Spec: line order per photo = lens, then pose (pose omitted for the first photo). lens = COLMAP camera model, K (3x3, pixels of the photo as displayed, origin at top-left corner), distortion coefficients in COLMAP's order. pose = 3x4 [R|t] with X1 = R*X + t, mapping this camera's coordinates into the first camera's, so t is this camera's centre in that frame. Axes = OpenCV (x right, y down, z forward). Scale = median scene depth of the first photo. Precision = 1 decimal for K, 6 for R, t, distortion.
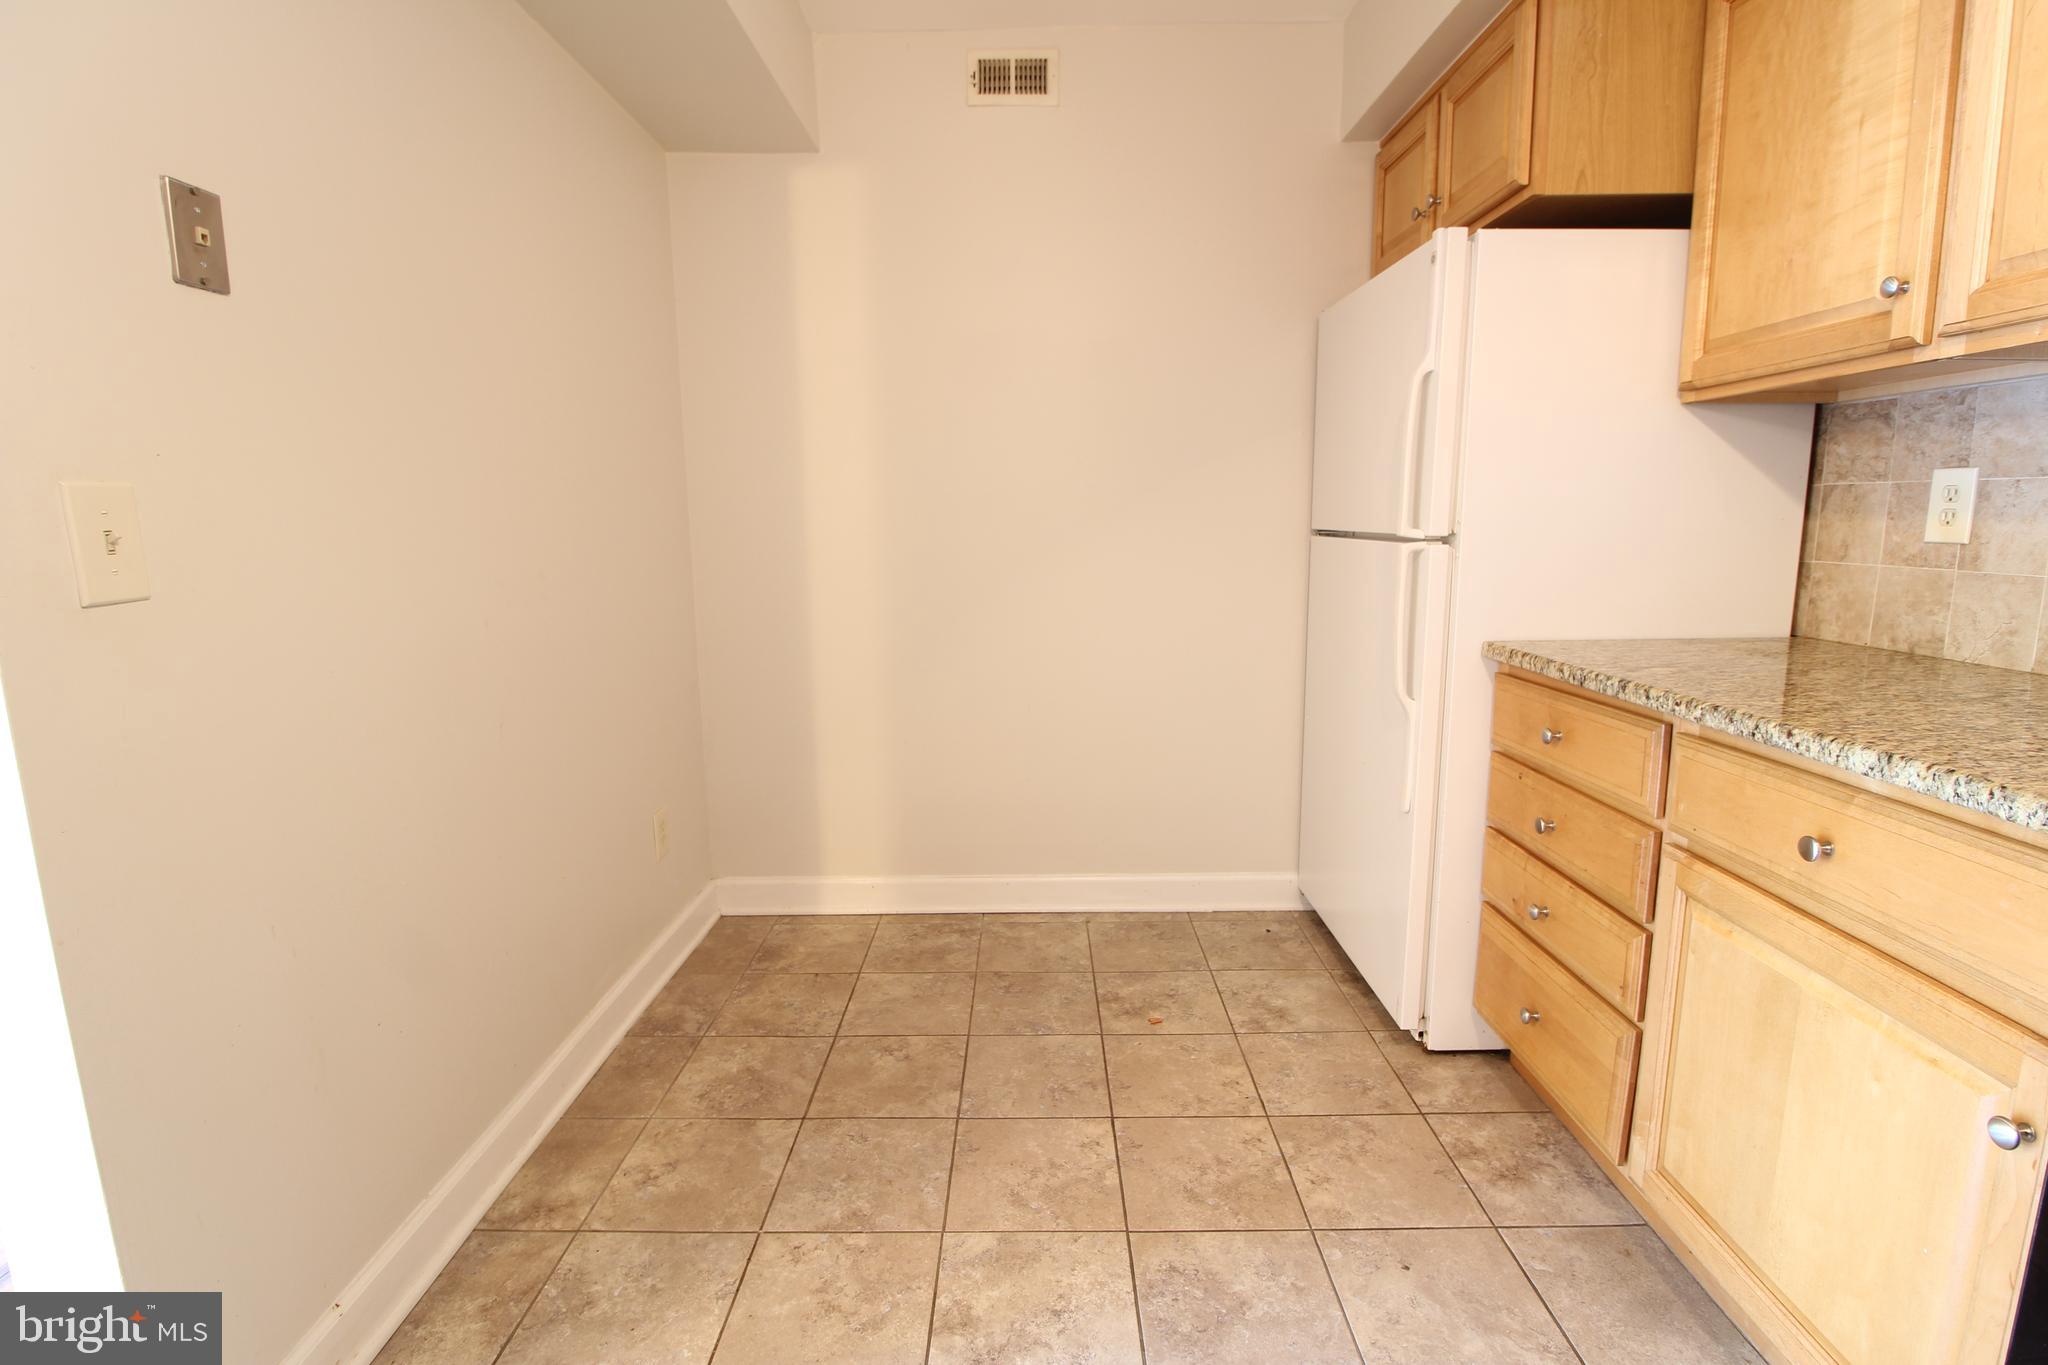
lens RADIAL K [[948.0, 0, 1030.4], [0, 948.0, 673.2], [0, 0, 1]] dist [-0.001288, -0.013052]
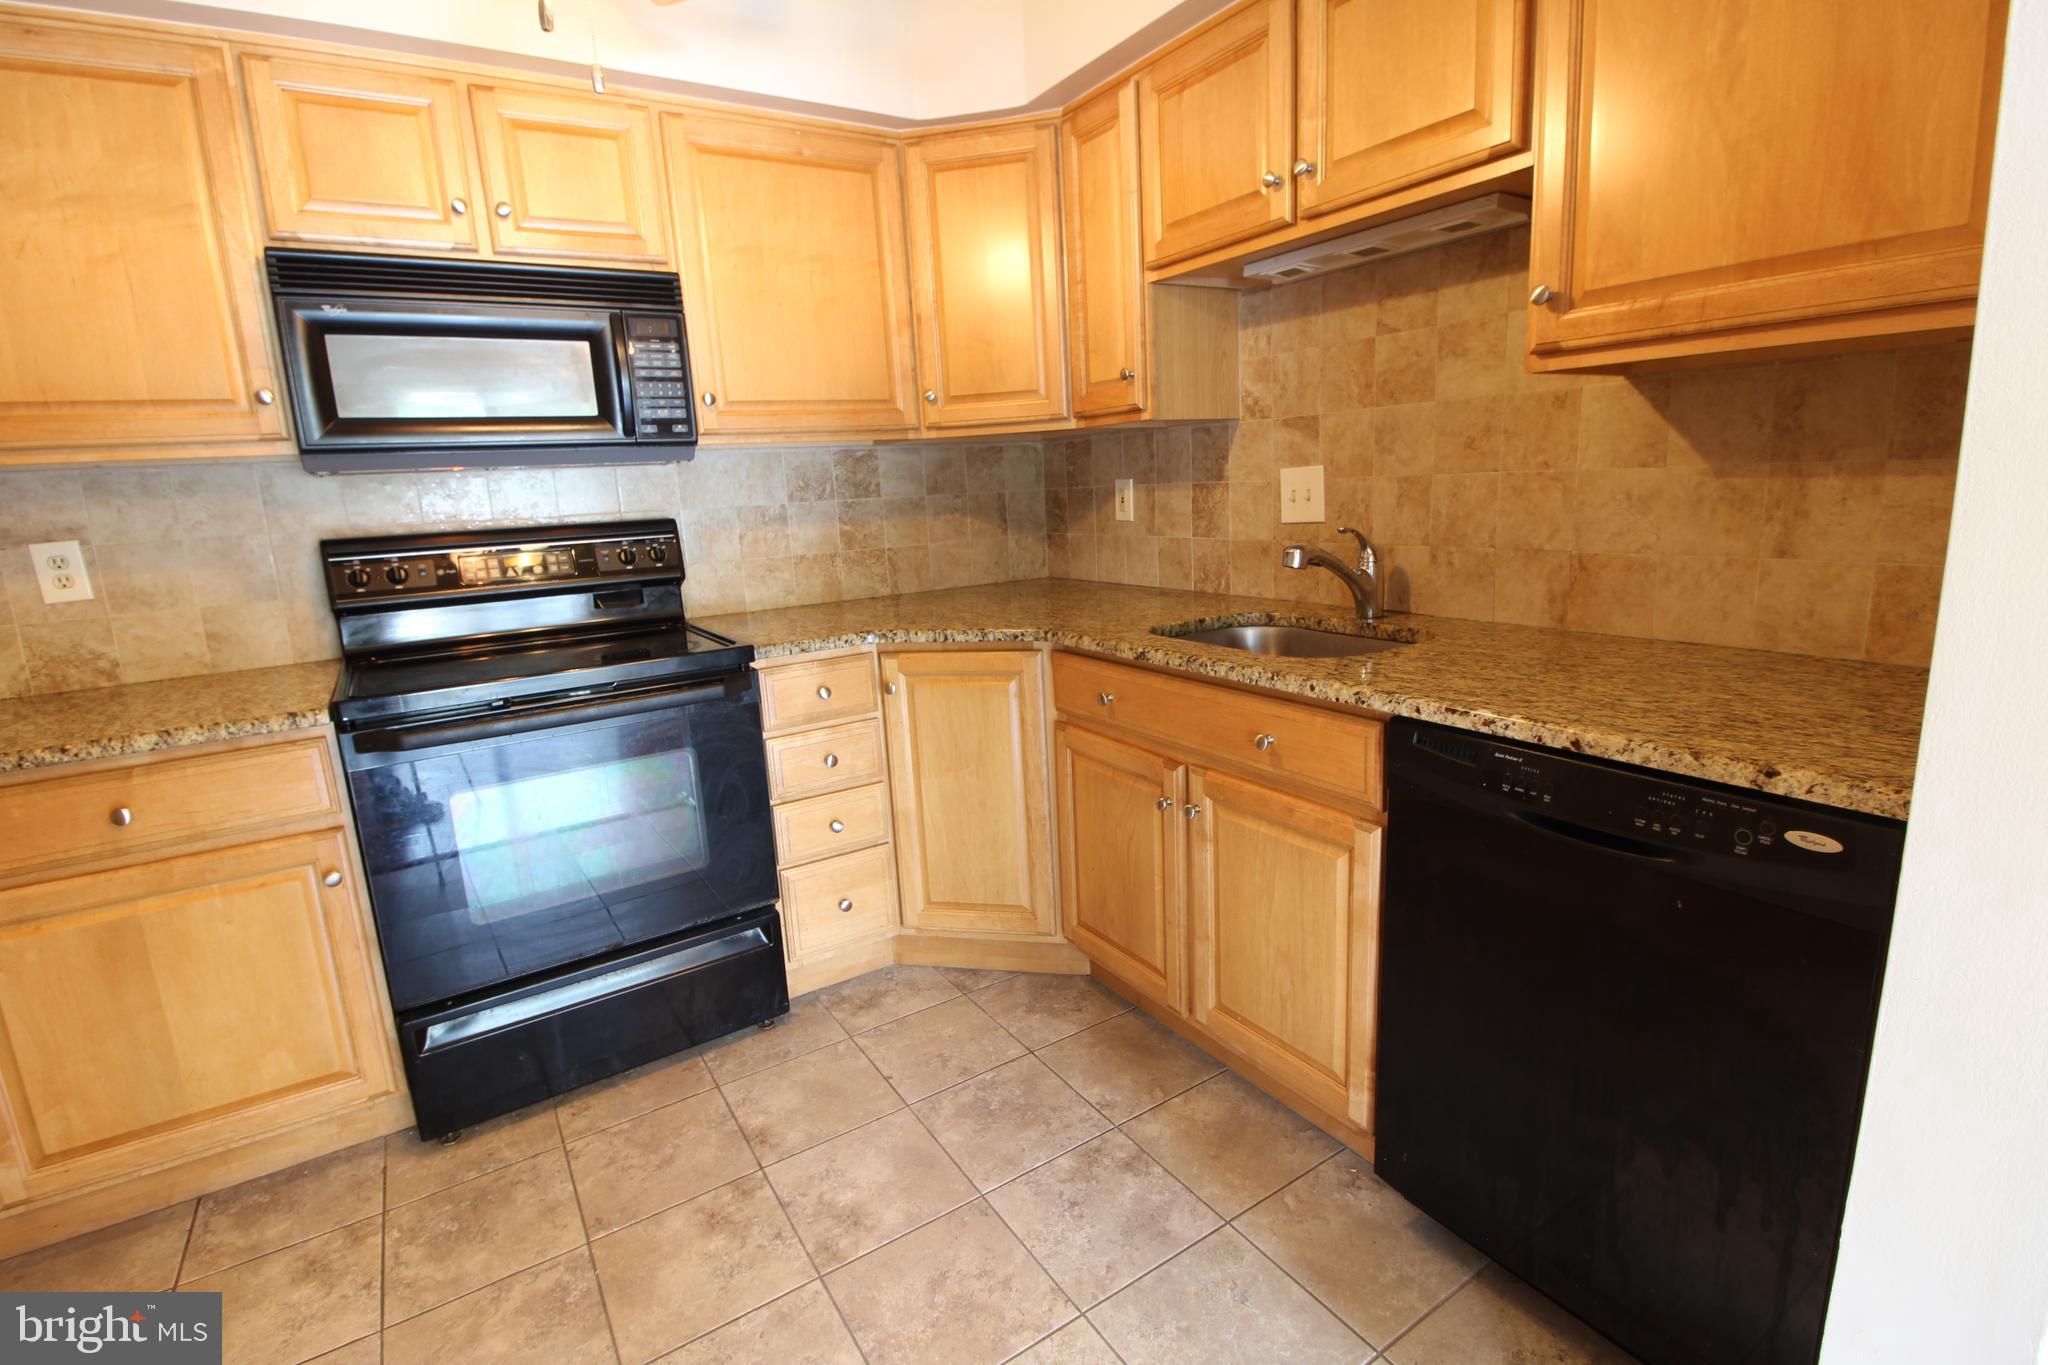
lens RADIAL K [[948.0, 0, 1030.4], [0, 948.0, 673.2], [0, 0, 1]] dist [-0.001288, -0.013052]
pose [[-0.548014, -0.131478, 0.826072, -0.797108], [0.186343, 0.943563, 0.273798, -0.112562], [-0.815449, 0.303978, -0.492586, 0.372743]]
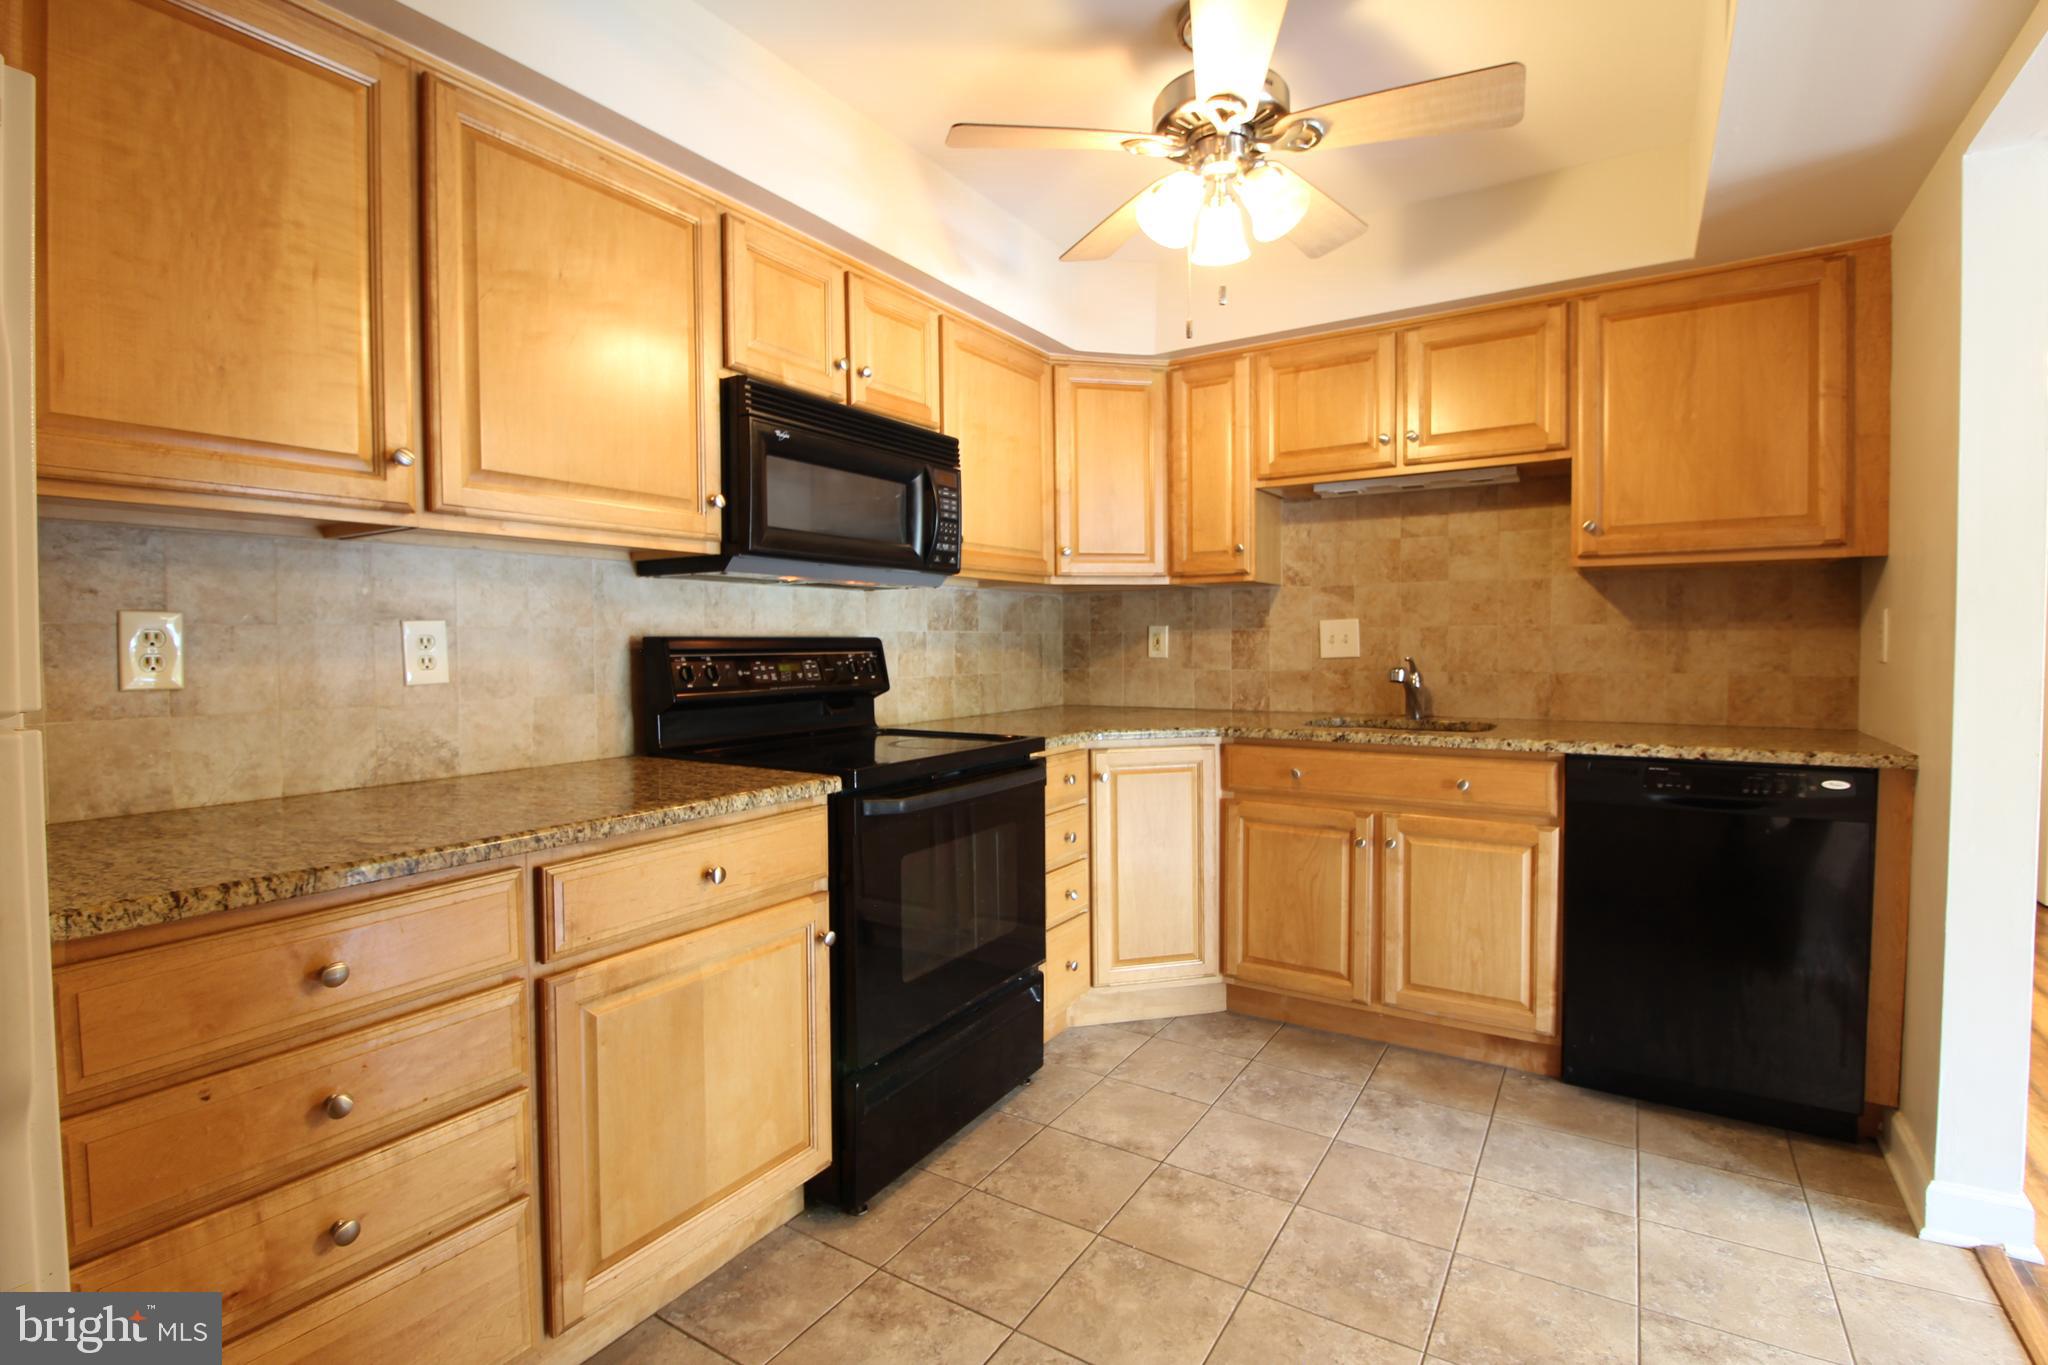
lens RADIAL K [[948.0, 0, 1030.4], [0, 948.0, 673.2], [0, 0, 1]] dist [-0.001288, -0.013052]
pose [[-0.848925, -0.000518, 0.528513, -0.282633], [0.100195, 0.981707, 0.161901, -0.236551], [-0.518929, 0.190396, -0.833344, 1.424663]]
